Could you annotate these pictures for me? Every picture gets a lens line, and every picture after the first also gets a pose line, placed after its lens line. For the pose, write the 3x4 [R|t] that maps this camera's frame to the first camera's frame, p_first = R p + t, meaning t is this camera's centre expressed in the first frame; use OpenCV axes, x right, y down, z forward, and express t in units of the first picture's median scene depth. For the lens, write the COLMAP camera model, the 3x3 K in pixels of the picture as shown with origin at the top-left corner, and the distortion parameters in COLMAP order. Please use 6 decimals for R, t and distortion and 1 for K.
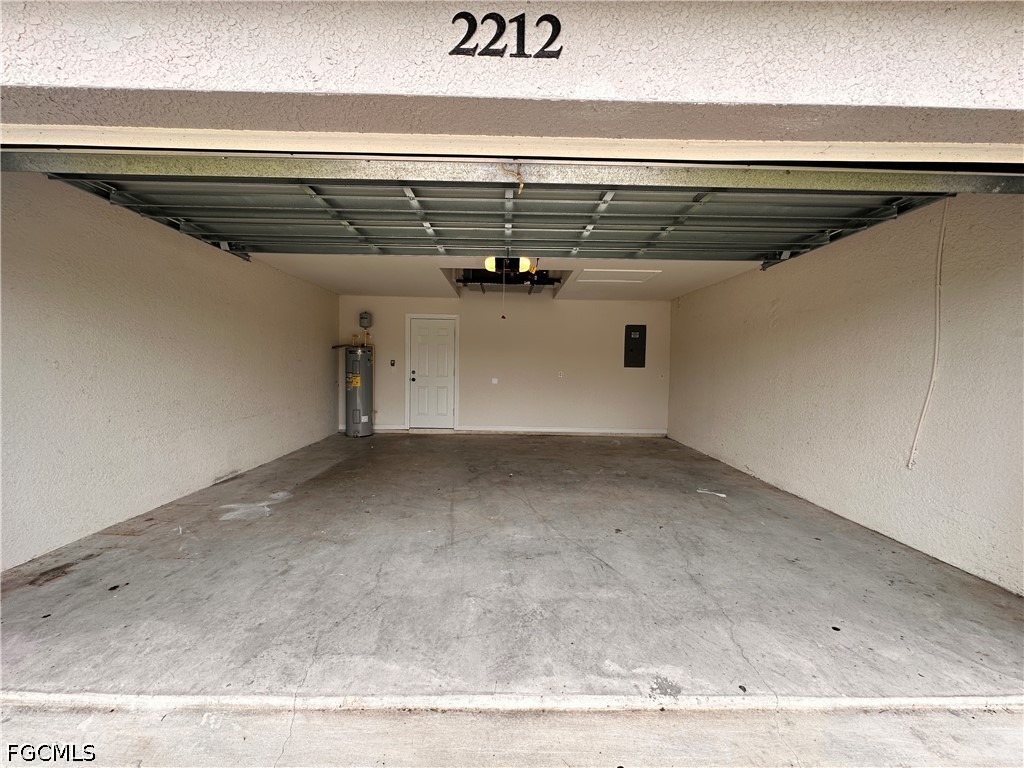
lens RADIAL K [[411.1, 0, 511.7], [0, 411.1, 383.7], [0, 0, 1]] dist [-0.000360, -0.000086]
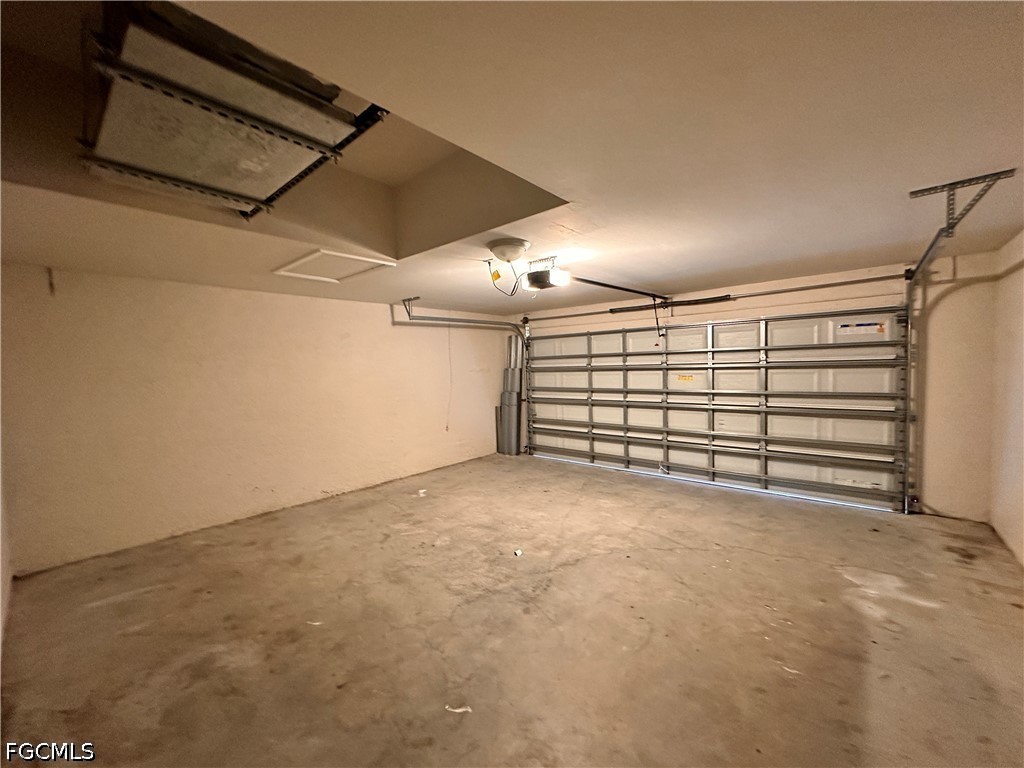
lens RADIAL K [[411.1, 0, 512.2], [0, 411.1, 384.6], [0, 0, 1]] dist [-0.000360, -0.000086]
pose [[-0.749823, -0.023839, 0.661209, -0.622590], [0.047442, 0.994841, 0.089668, -0.185124], [-0.659936, 0.098604, -0.744824, 2.019649]]
